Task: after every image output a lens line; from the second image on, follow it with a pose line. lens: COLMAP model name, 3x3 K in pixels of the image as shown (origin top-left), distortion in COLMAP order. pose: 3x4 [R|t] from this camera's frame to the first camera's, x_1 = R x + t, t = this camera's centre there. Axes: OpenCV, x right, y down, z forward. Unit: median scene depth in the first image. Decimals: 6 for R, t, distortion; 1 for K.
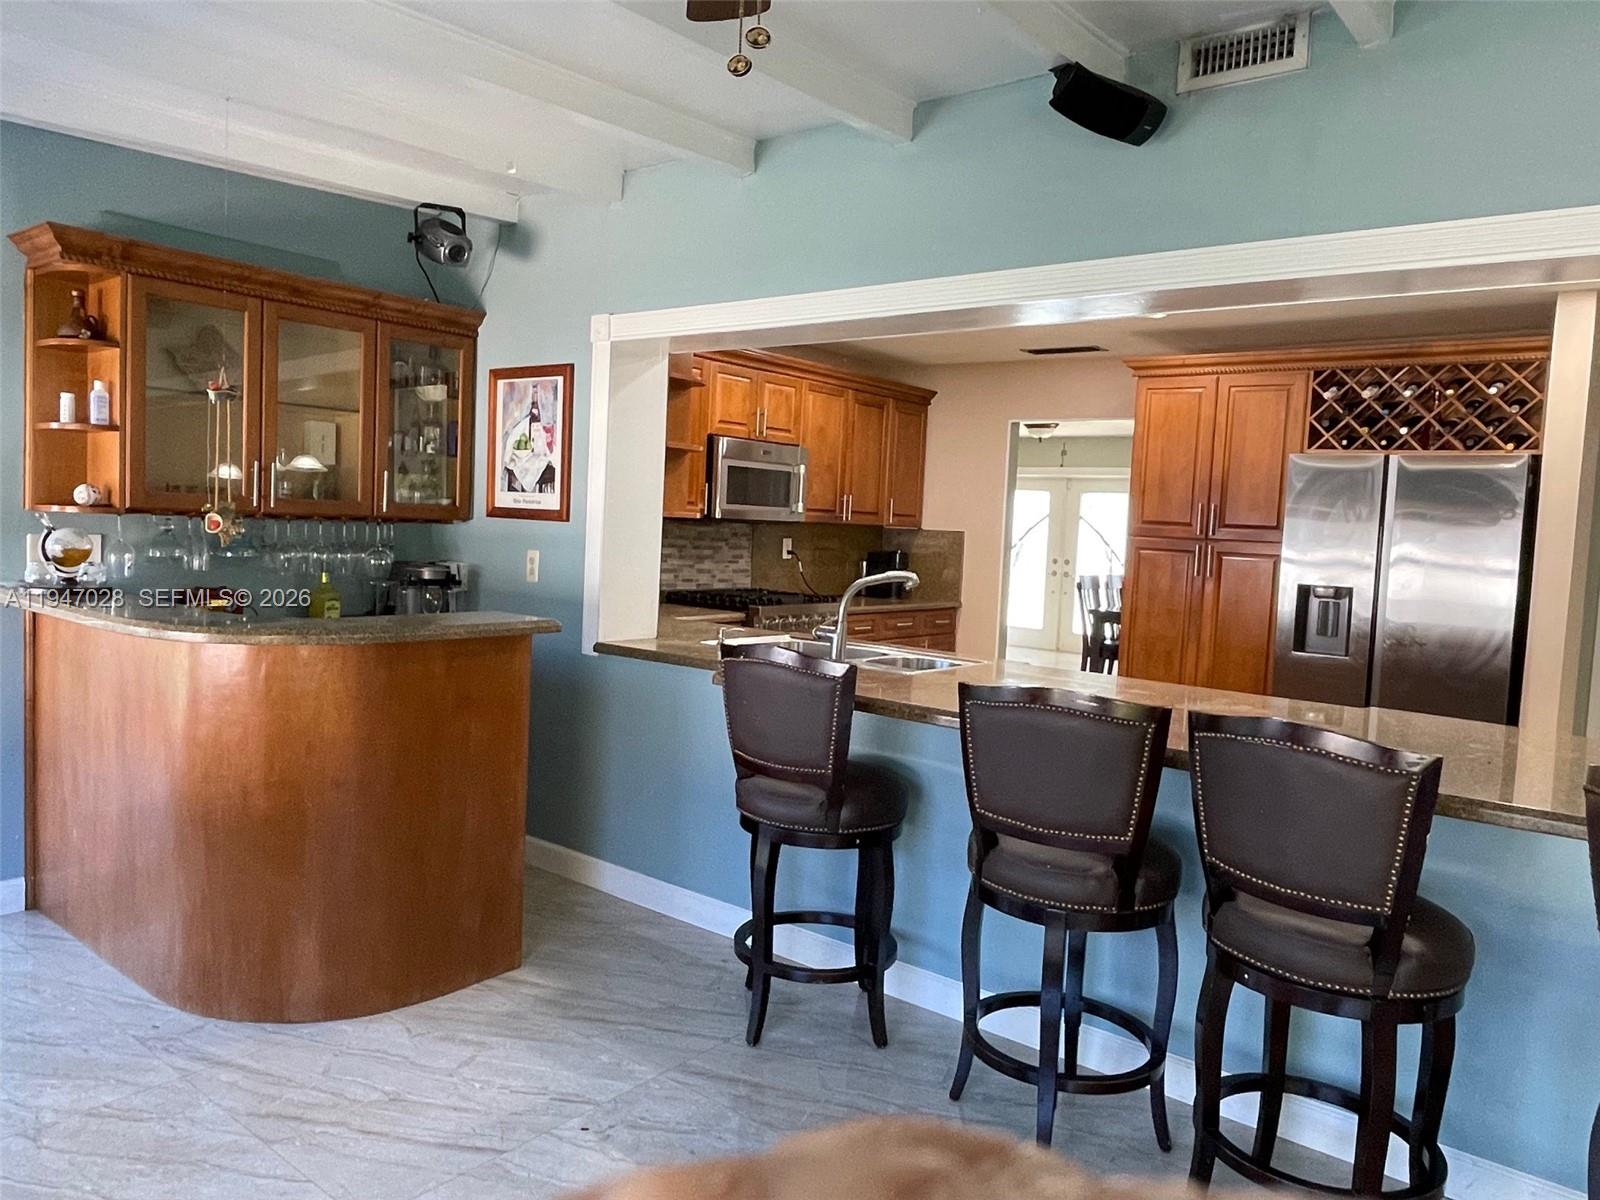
lens RADIAL K [[1099.7, 0, 791.9], [0, 1099.7, 600.7], [0, 0, 1]] dist [0.005162, 0.001578]
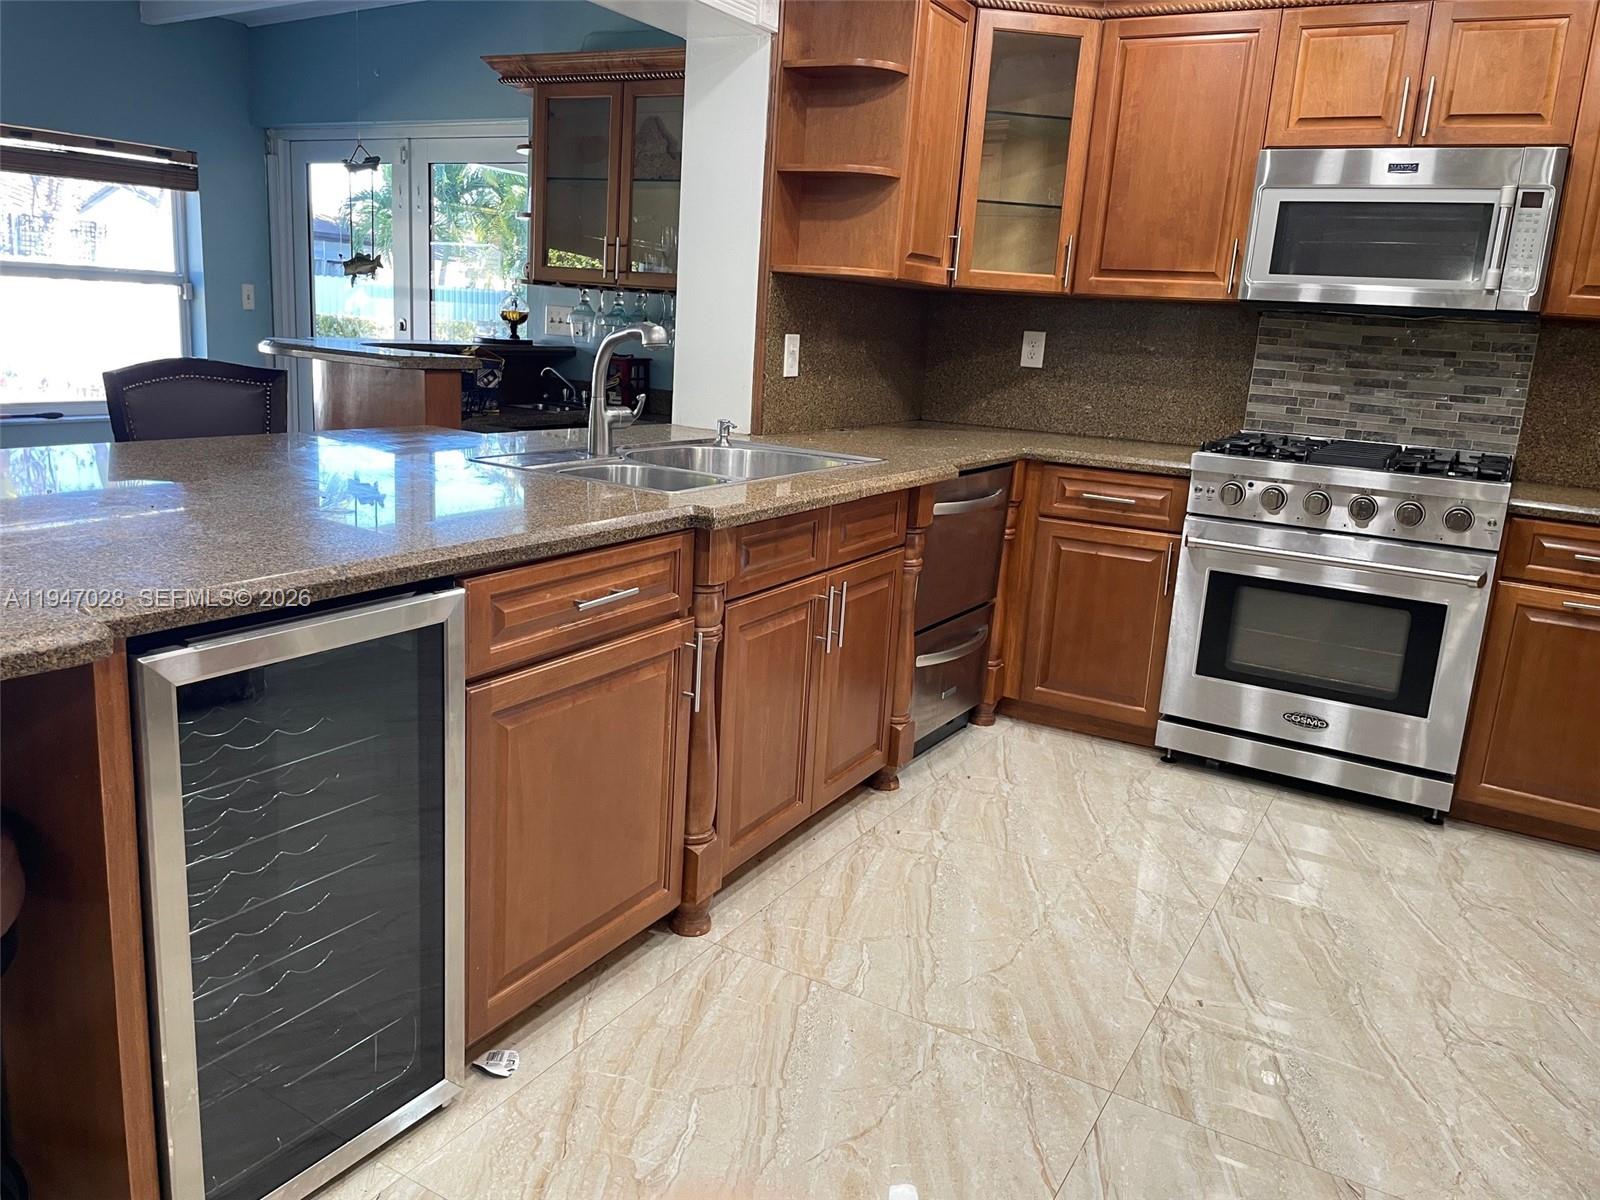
lens RADIAL K [[1210.8, 0, 805.9], [0, 1210.8, 595.8], [0, 0, 1]] dist [0.039213, -0.058915]
pose [[0.152796, 0.183267, -0.971116, 0.484570], [-0.122283, 0.978609, 0.165441, -0.001535], [0.980663, 0.093473, 0.171938, 0.616909]]
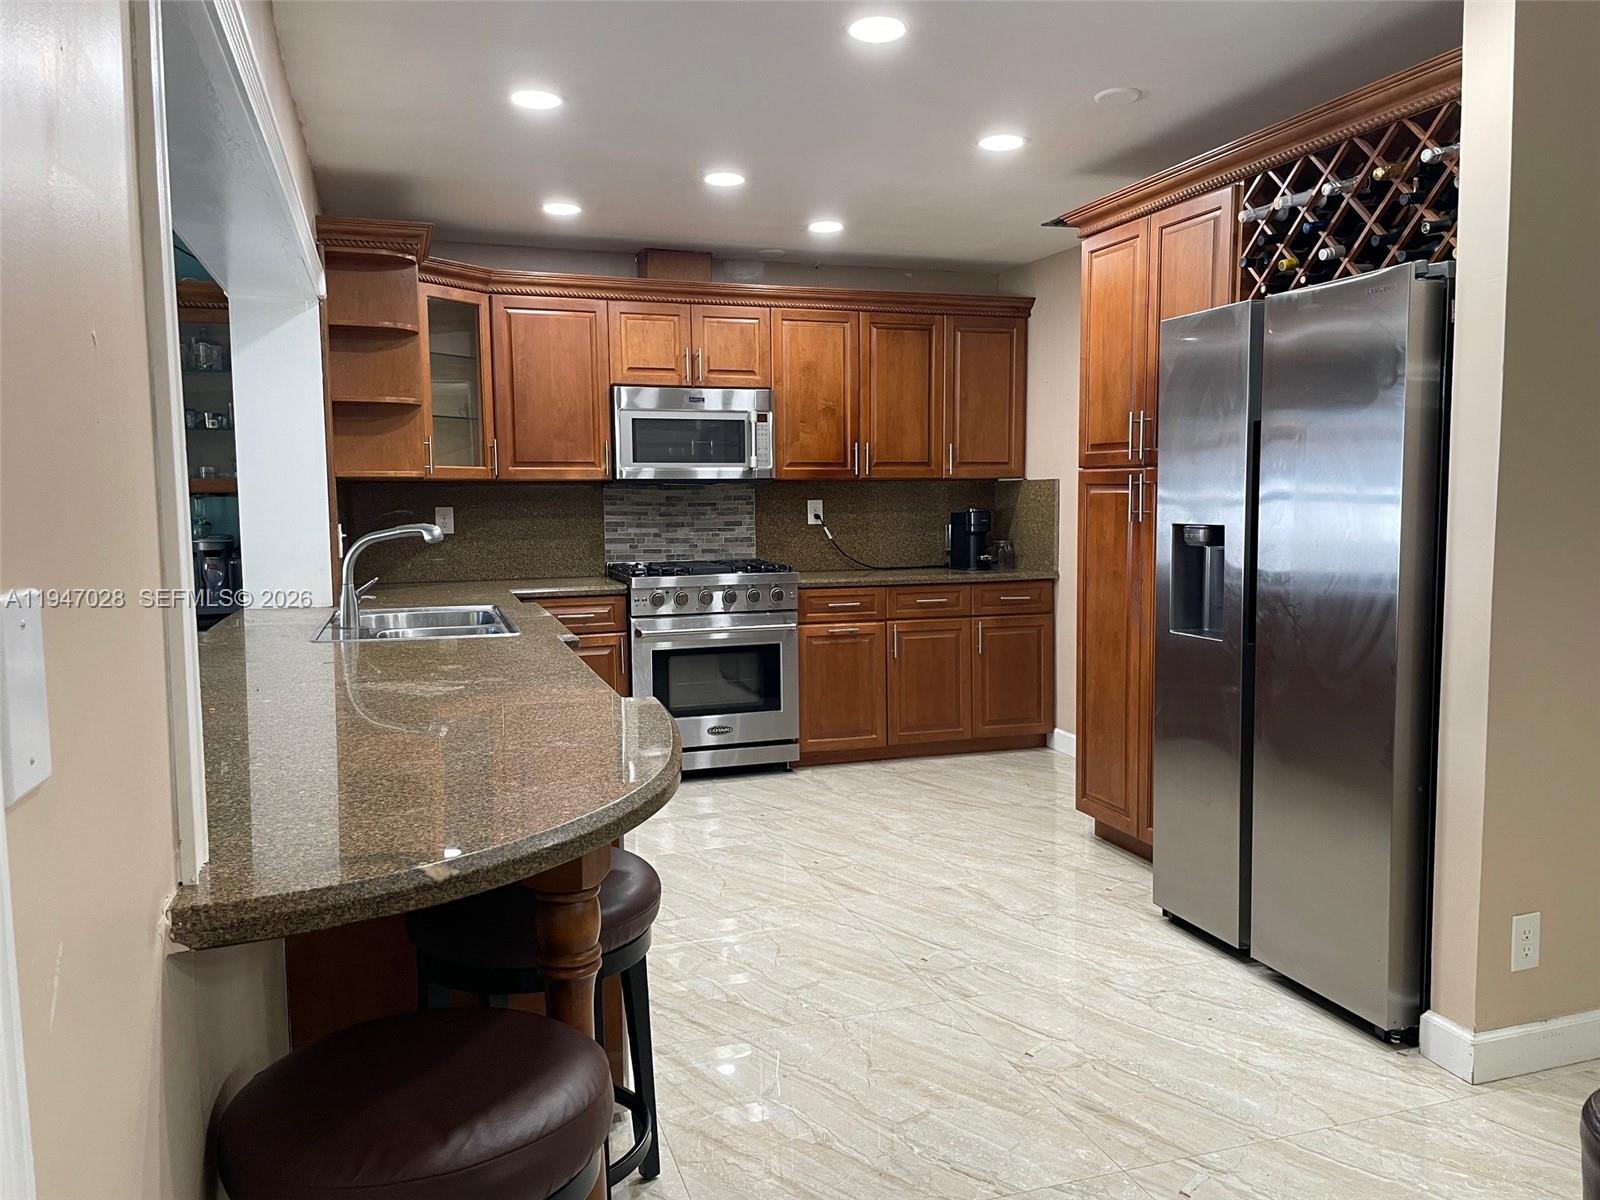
lens RADIAL K [[1210.8, 0, 804.9], [0, 1210.8, 616.0], [0, 0, 1]] dist [0.039213, -0.058915]
pose [[0.851642, -0.002631, -0.524118, 0.515057], [0.011674, 0.999835, 0.013950, 0.021309], [0.523994, -0.017999, 0.851532, 0.216559]]
